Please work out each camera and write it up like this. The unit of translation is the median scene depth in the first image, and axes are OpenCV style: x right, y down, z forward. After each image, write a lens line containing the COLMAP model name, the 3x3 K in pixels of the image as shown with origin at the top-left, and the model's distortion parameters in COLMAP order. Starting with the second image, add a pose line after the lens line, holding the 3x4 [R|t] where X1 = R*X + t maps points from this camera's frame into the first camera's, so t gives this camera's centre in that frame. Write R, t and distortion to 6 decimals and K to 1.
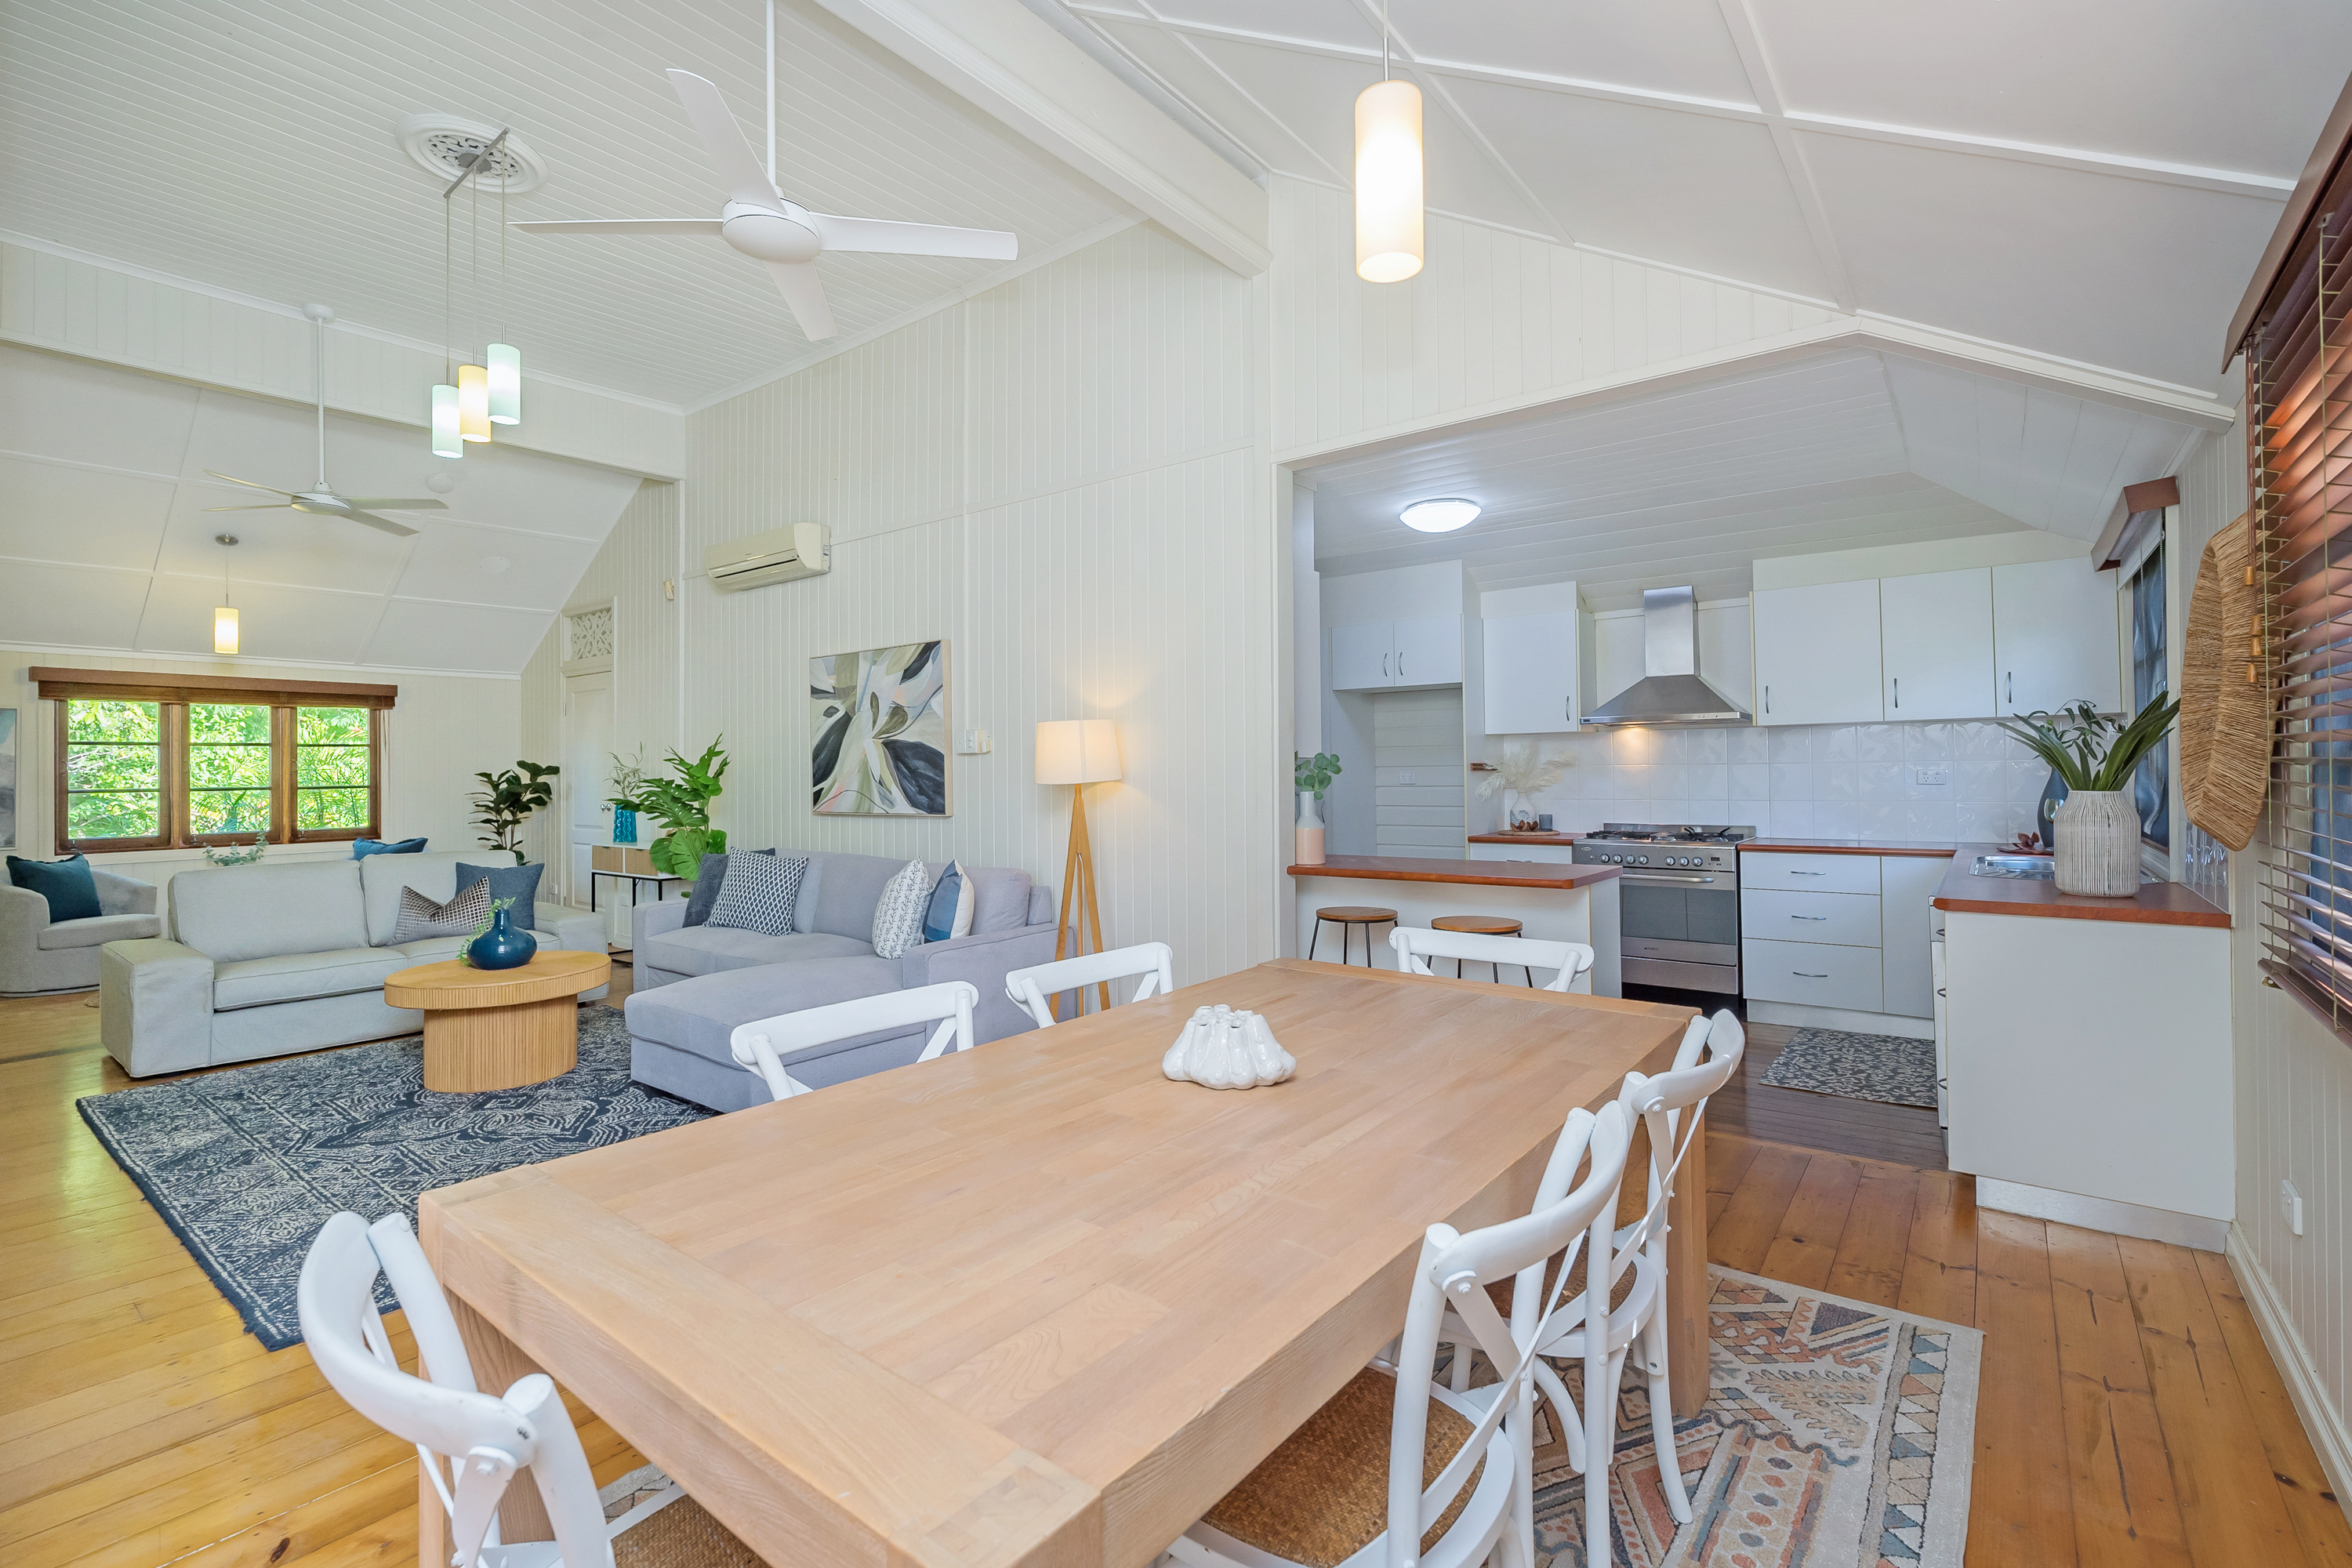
lens RADIAL K [[1051.4, 0, 1179.6], [0, 1051.4, 760.5], [0, 0, 1]] dist [-0.000543, 0.000129]
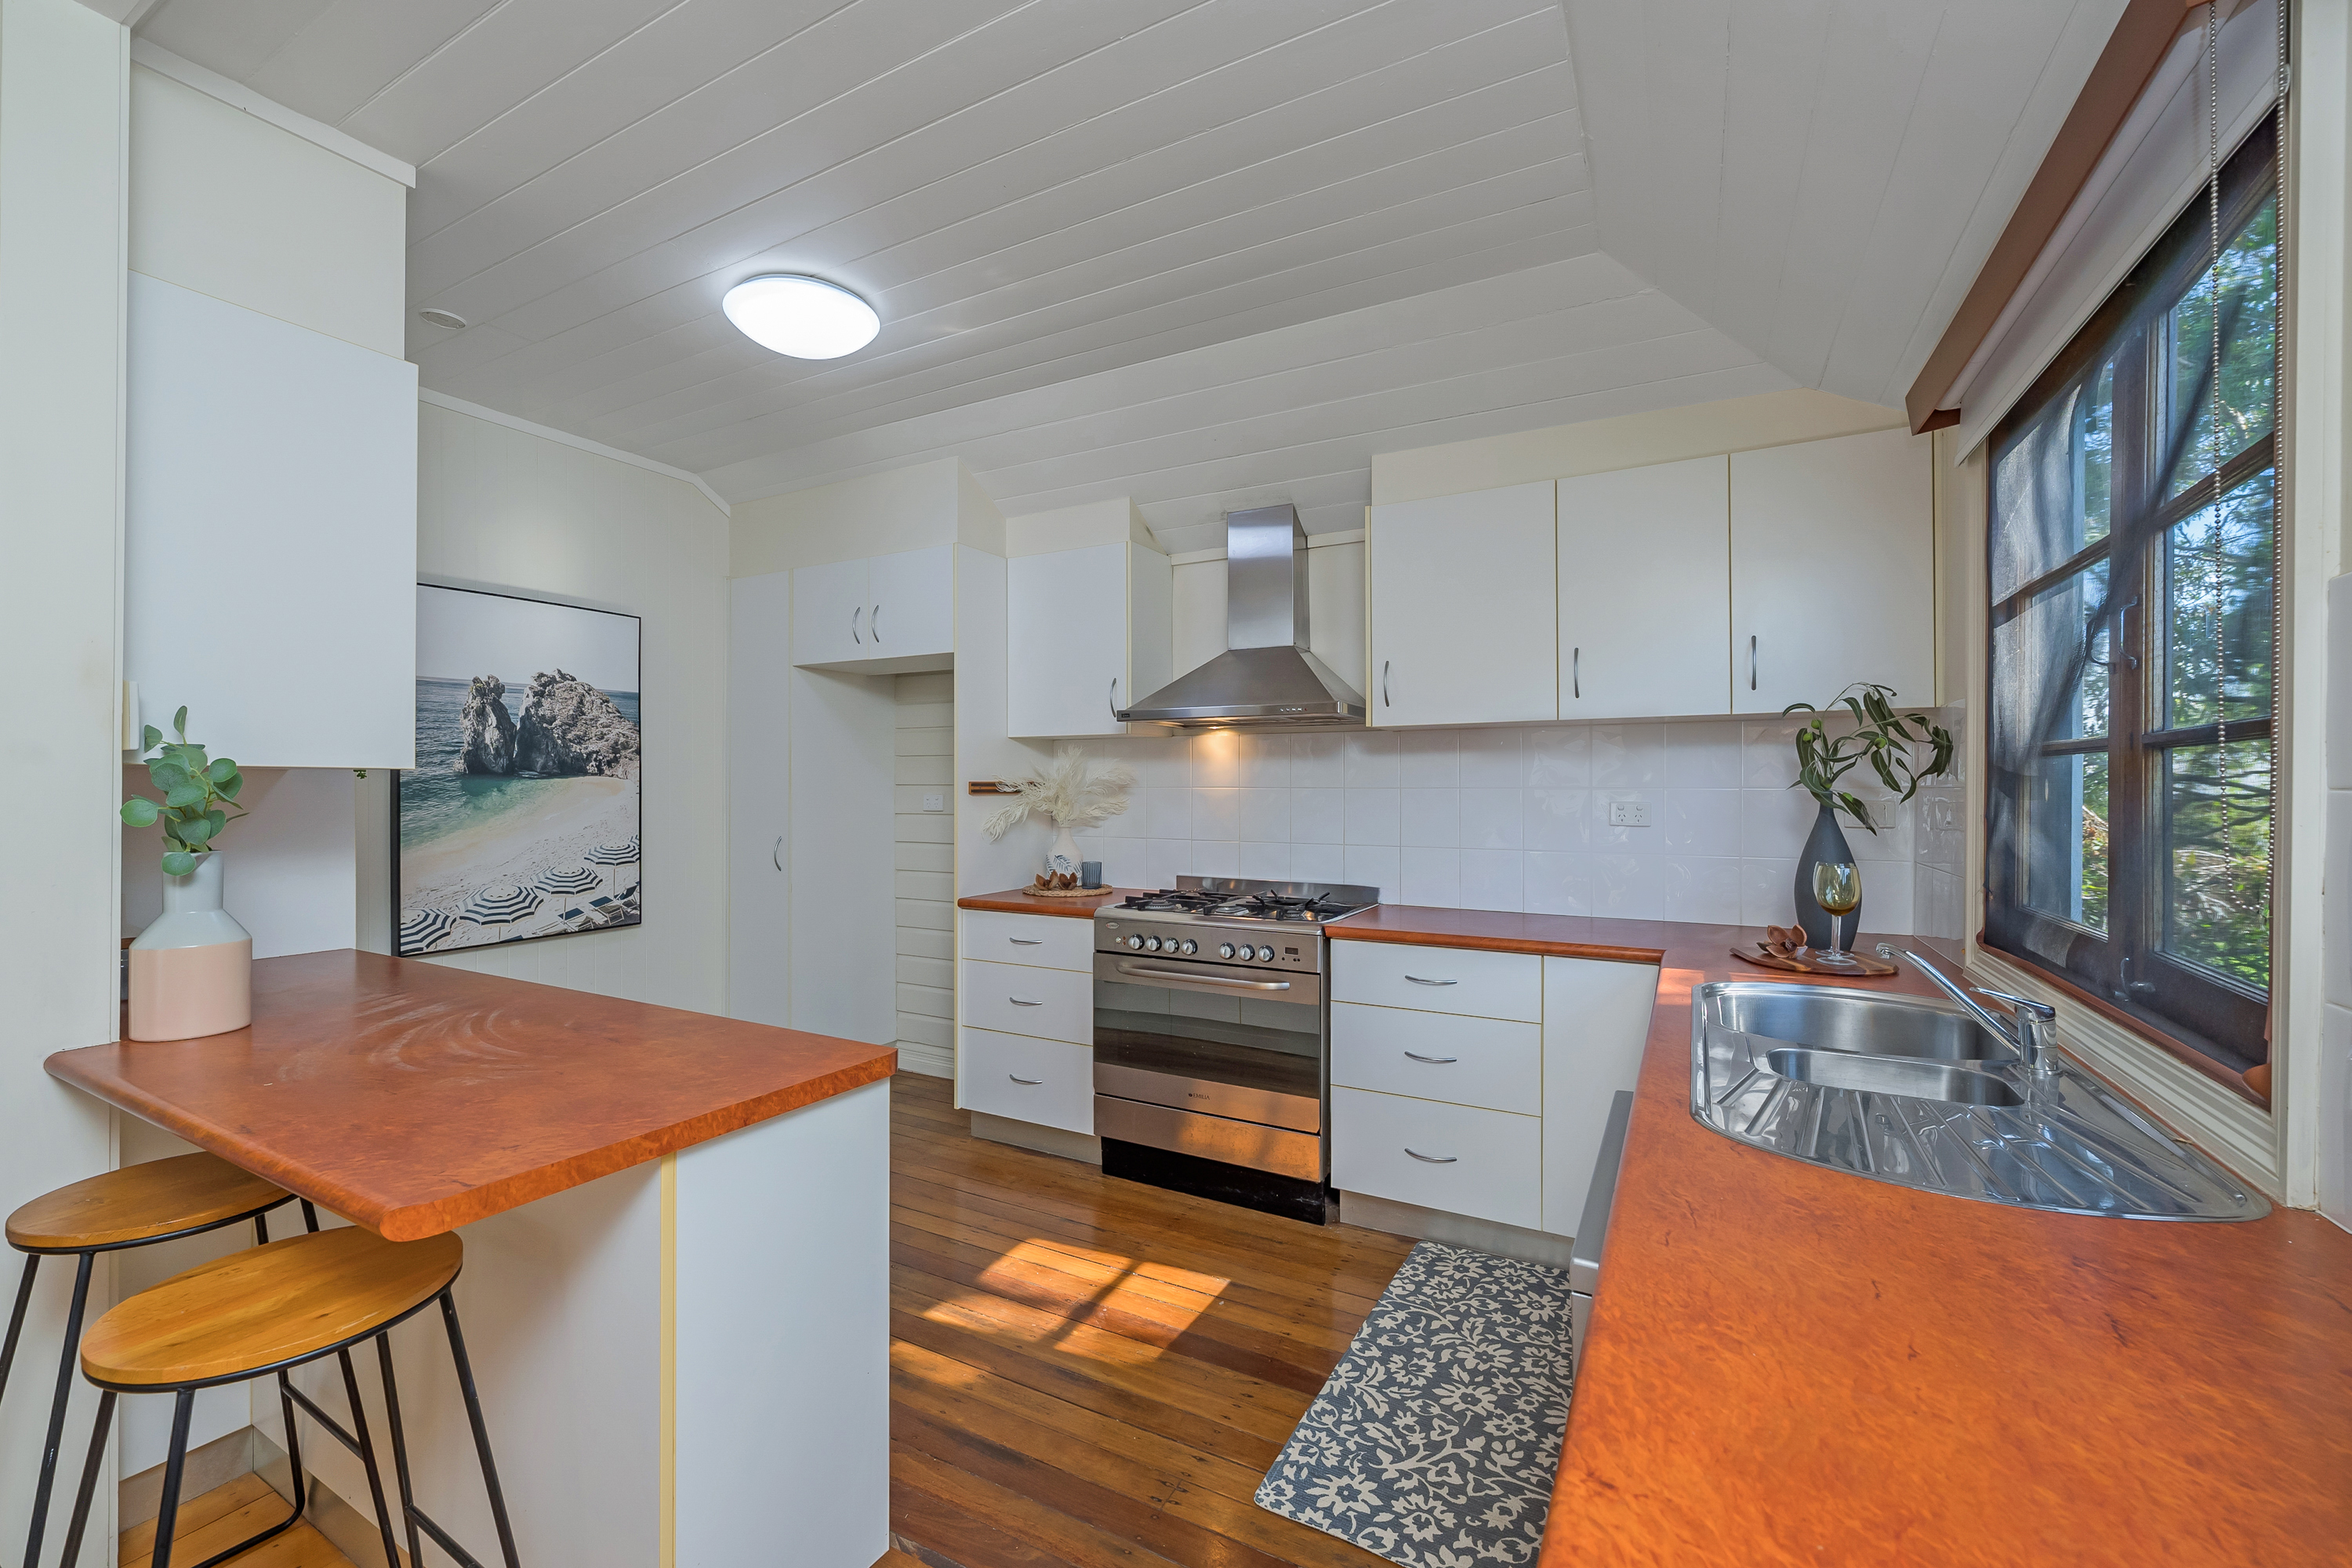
lens RADIAL K [[961.0, 0, 1167.6], [0, 961.0, 792.5], [0, 0, 1]] dist [0.000783, 0.000206]
pose [[0.988409, 0.010310, 0.151467, 0.351887], [-0.013256, 0.999742, 0.018453, -0.003614], [-0.151238, -0.020247, 0.988290, 0.471333]]
